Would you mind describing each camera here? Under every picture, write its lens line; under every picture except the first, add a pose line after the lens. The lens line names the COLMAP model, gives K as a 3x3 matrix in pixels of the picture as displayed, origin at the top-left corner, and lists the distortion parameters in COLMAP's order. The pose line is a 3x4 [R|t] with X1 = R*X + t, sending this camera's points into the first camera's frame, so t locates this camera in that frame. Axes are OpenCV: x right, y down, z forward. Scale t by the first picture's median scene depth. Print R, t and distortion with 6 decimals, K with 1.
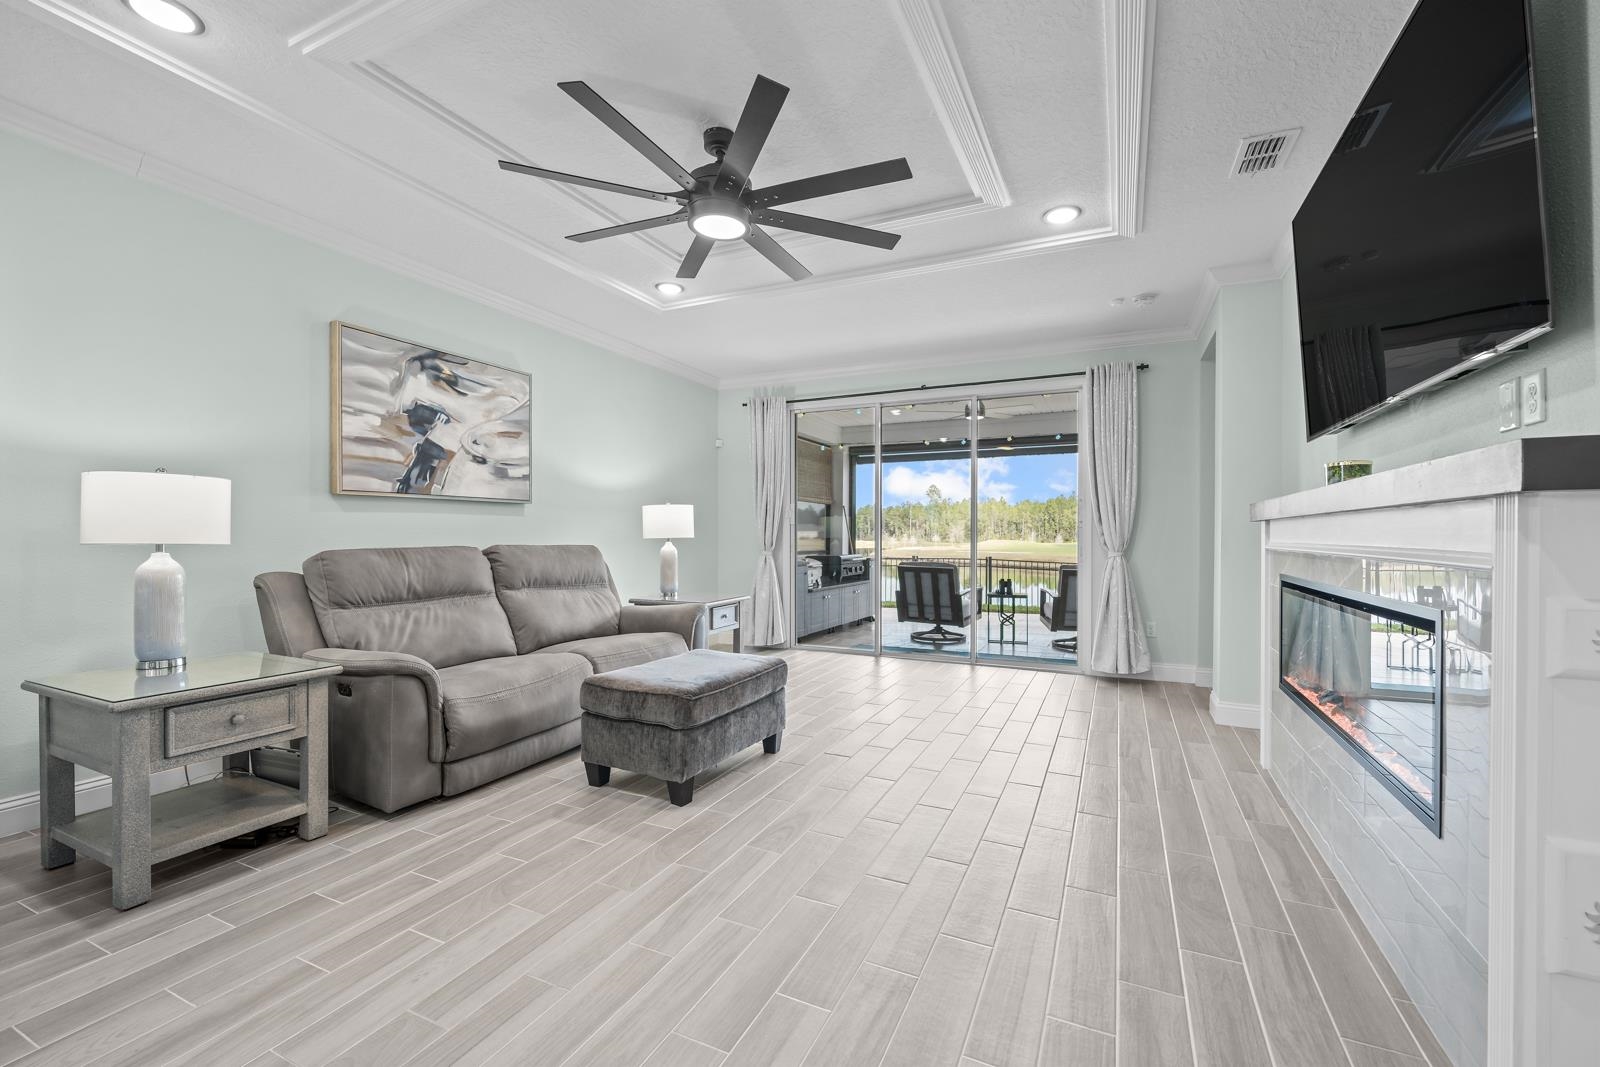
lens RADIAL K [[653.9, 0, 807.1], [0, 653.9, 538.5], [0, 0, 1]] dist [0.000550, -0.000090]
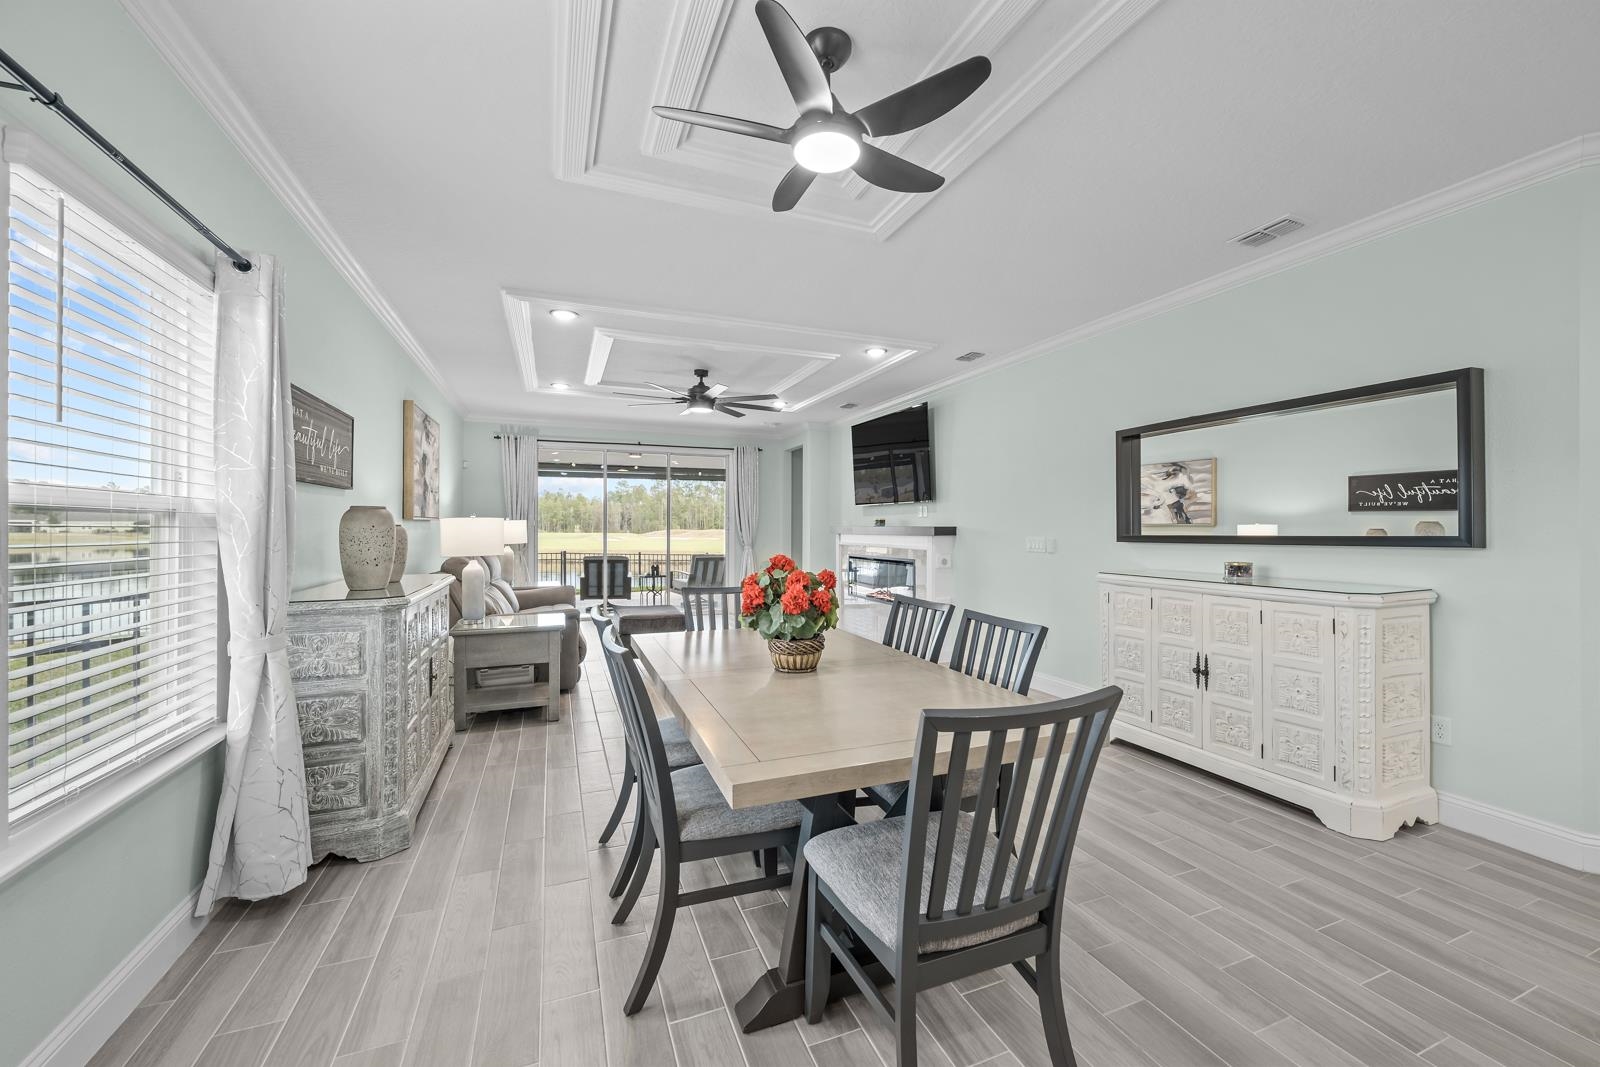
lens RADIAL K [[643.1, 0, 819.3], [0, 643.1, 524.8], [0, 0, 1]] dist [0.000503, 0.000050]
pose [[0.682602, 0.002005, 0.730788, -0.766314], [0.004806, 0.999962, -0.007232, -0.028004], [-0.730775, 0.008448, 0.682566, -0.429498]]
